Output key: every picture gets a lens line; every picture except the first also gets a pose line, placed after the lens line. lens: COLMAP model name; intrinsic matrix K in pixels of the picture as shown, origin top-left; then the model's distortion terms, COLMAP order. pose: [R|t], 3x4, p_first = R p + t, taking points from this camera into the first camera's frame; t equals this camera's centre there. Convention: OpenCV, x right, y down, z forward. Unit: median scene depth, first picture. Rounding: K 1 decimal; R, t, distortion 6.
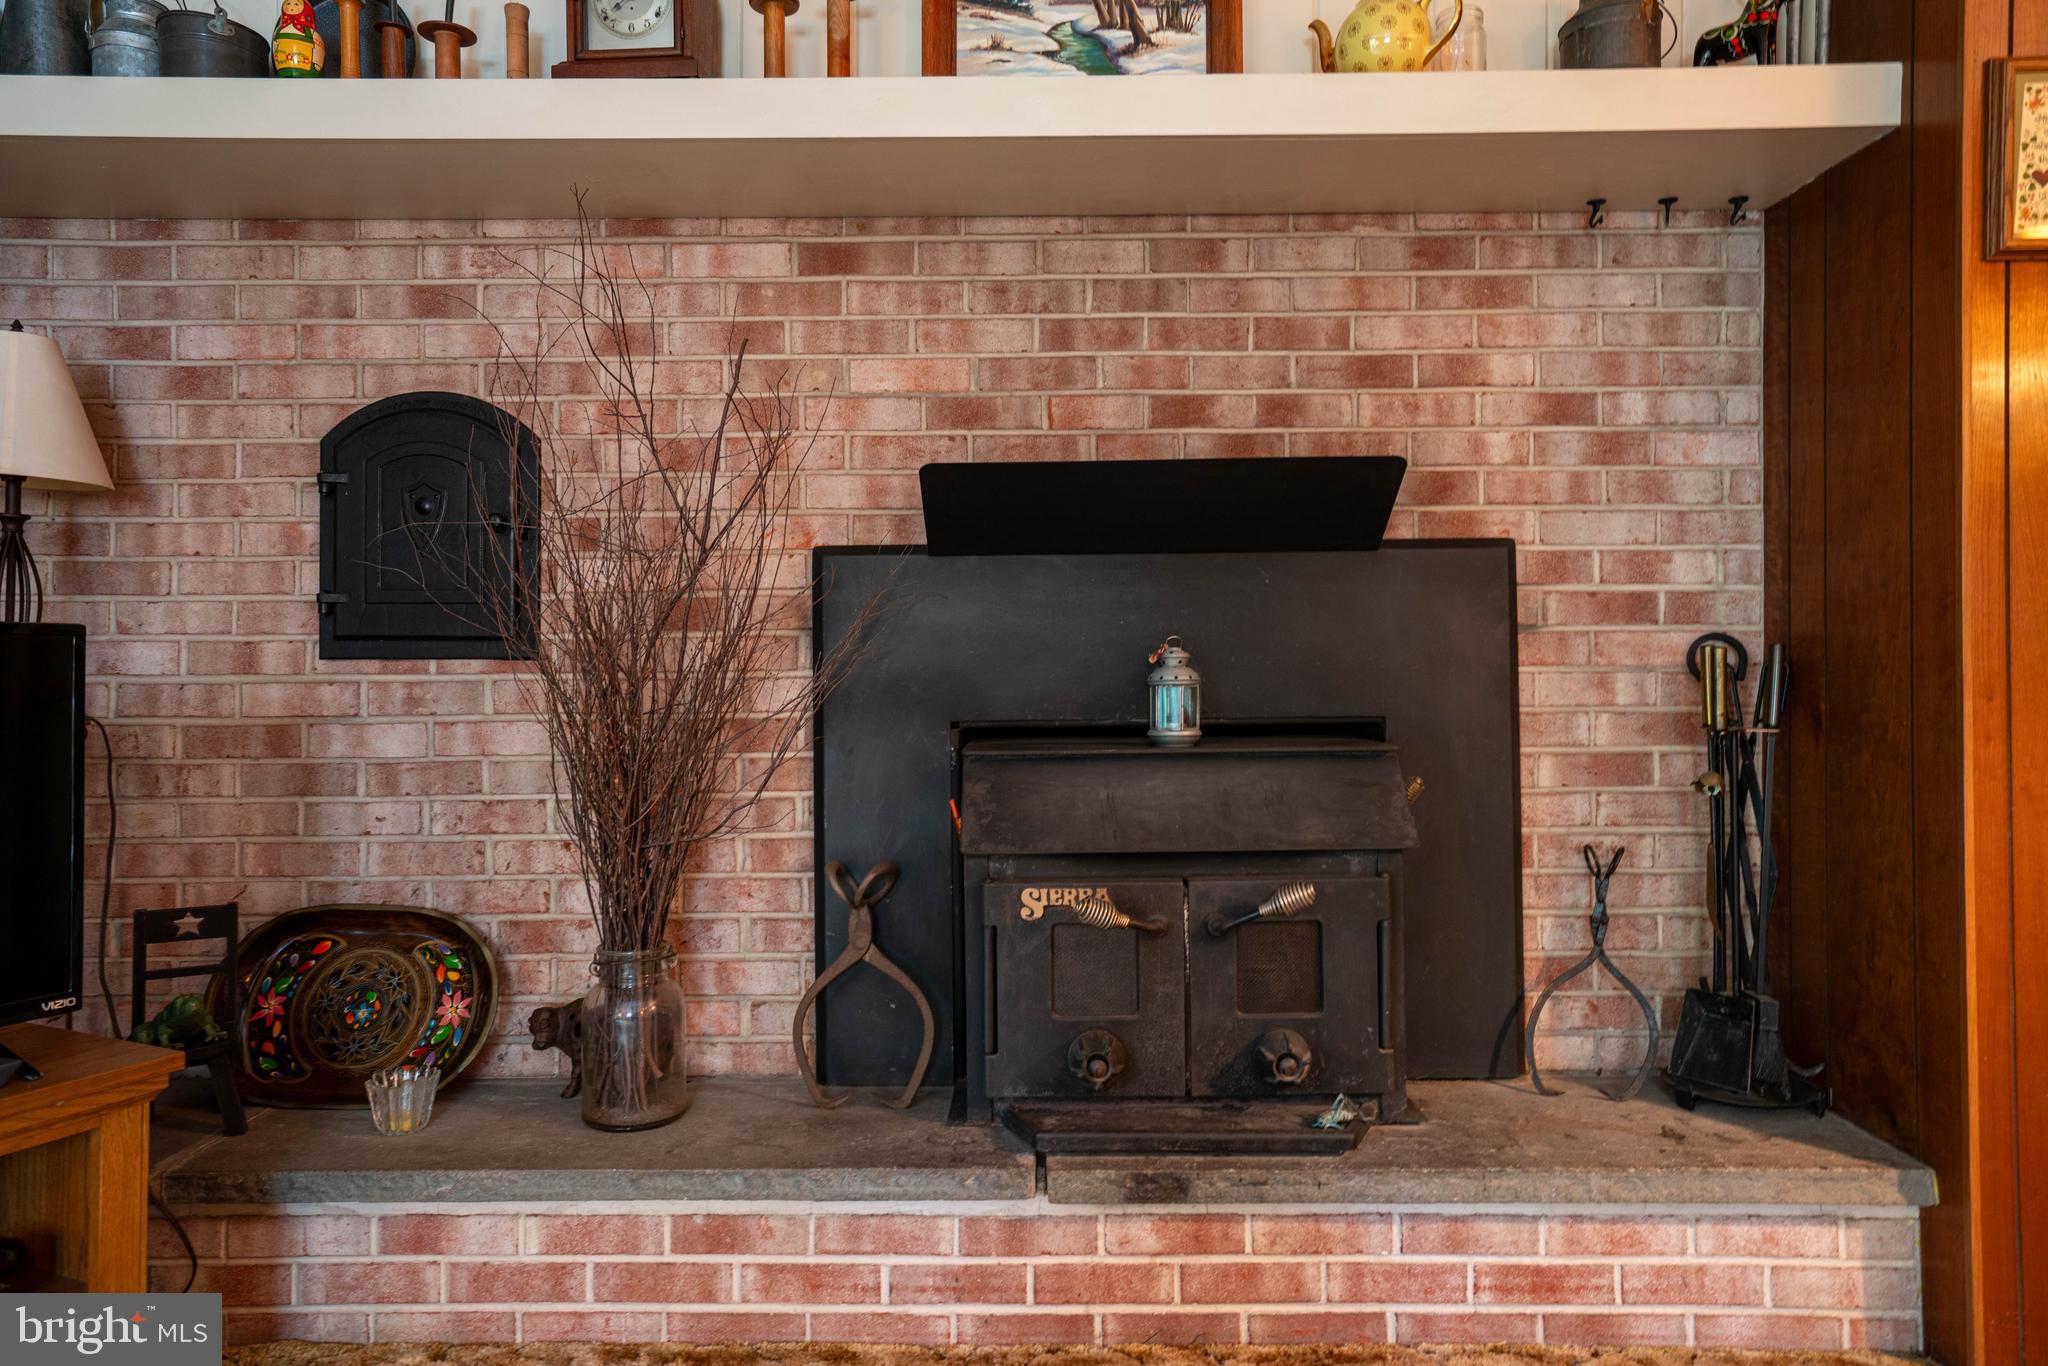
lens RADIAL K [[1351.7, 0, 1030.3], [0, 1351.7, 663.7], [0, 0, 1]] dist [-0.003455, 0.005078]
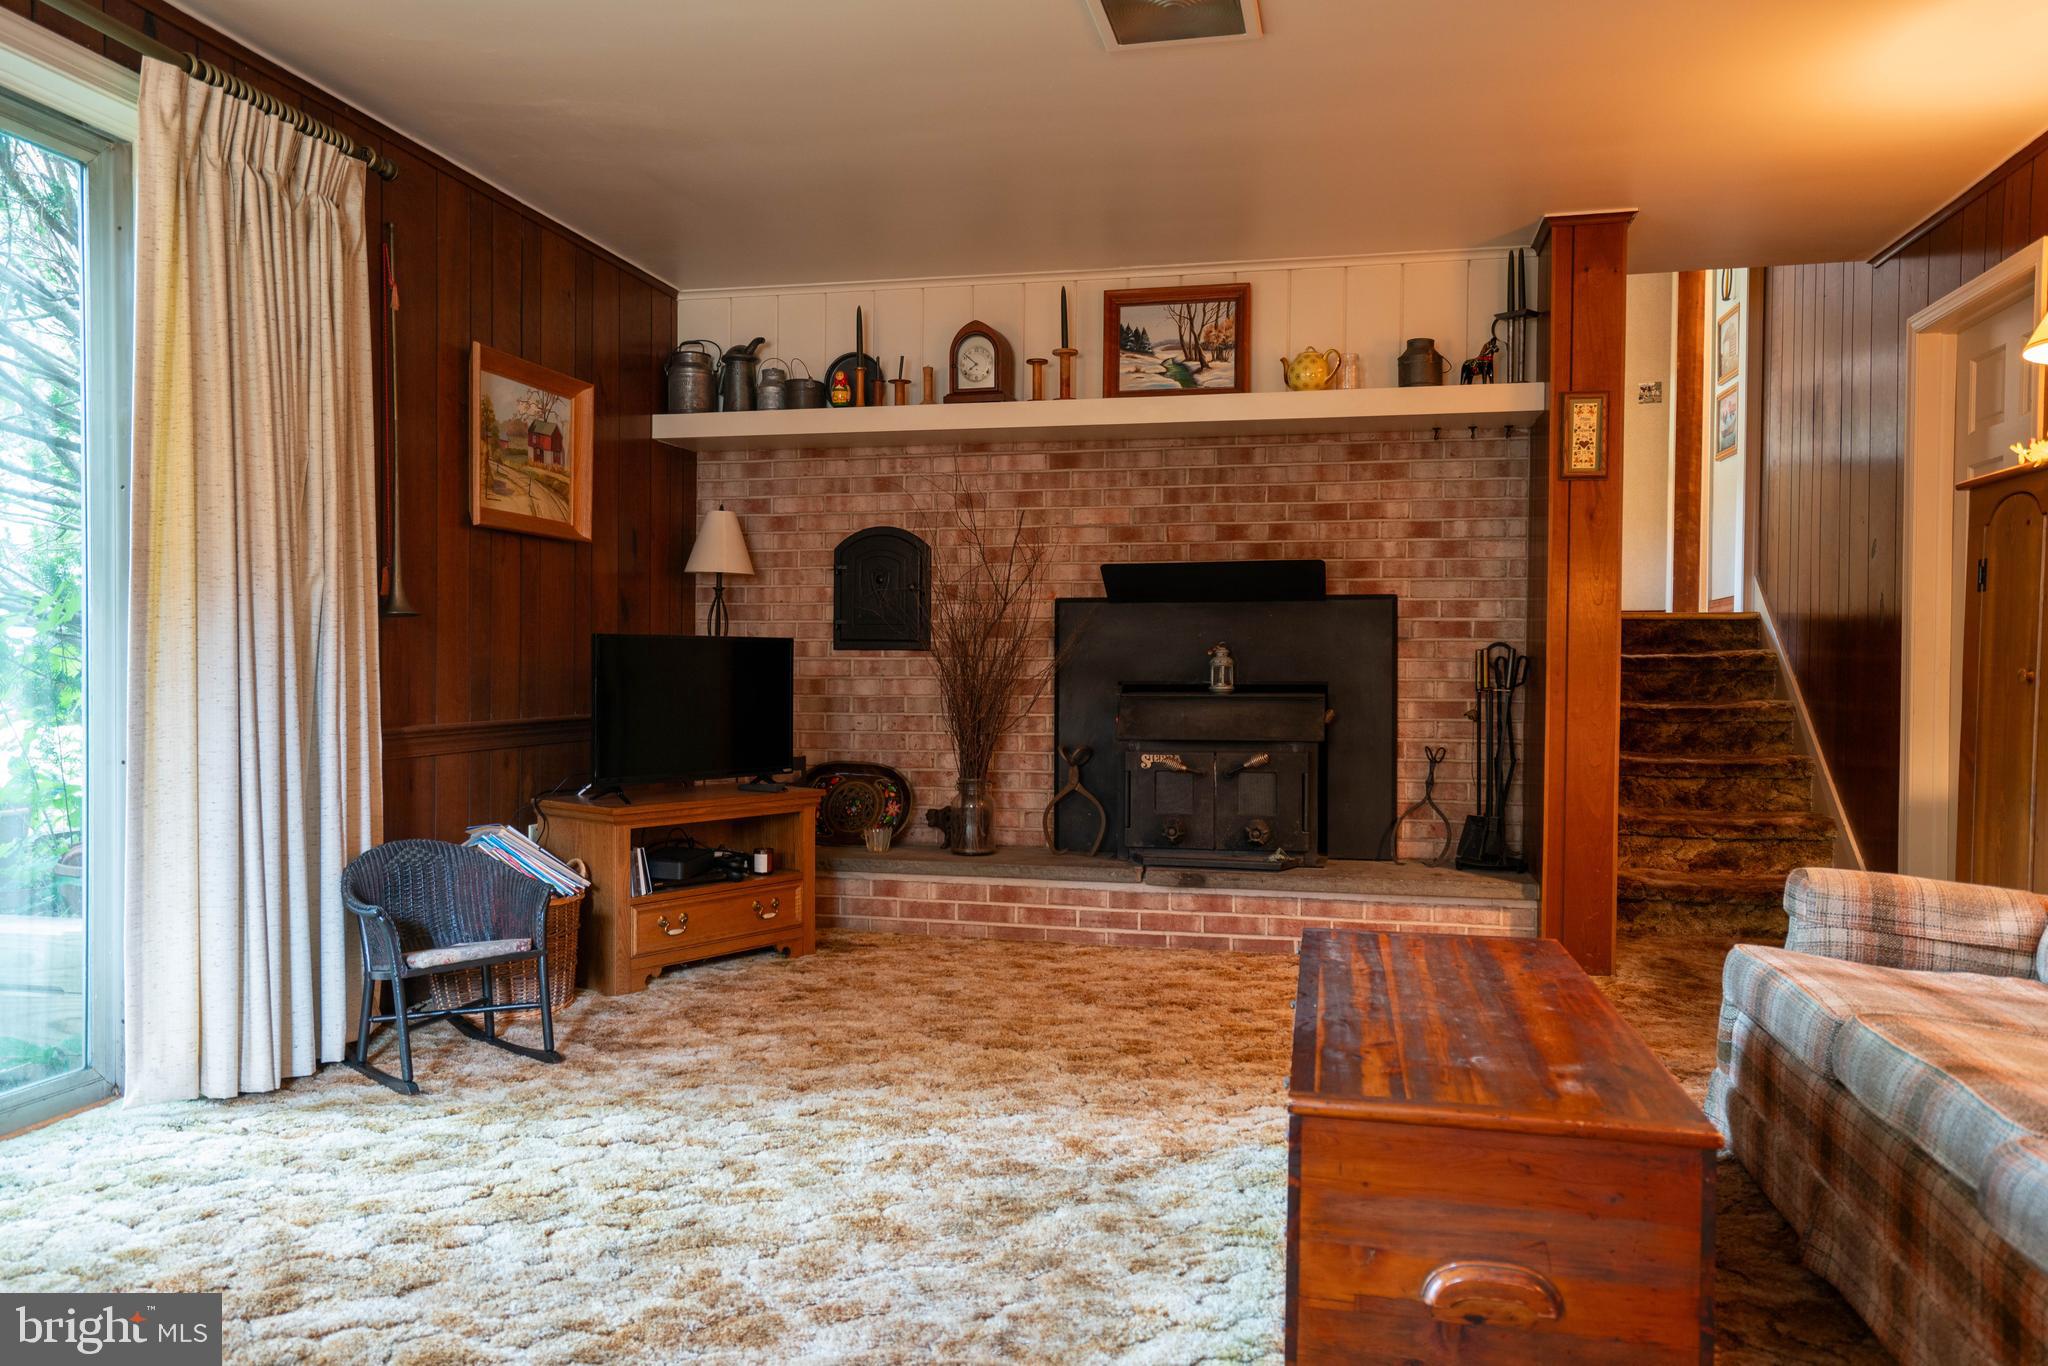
lens RADIAL K [[1351.7, 0, 1025.6], [0, 1351.7, 685.9], [0, 0, 1]] dist [-0.003455, 0.005078]
pose [[0.976750, 0.013957, -0.213929, 0.251705], [-0.008277, 0.999590, 0.027423, -0.007423], [0.214224, -0.025015, 0.976464, -1.092023]]
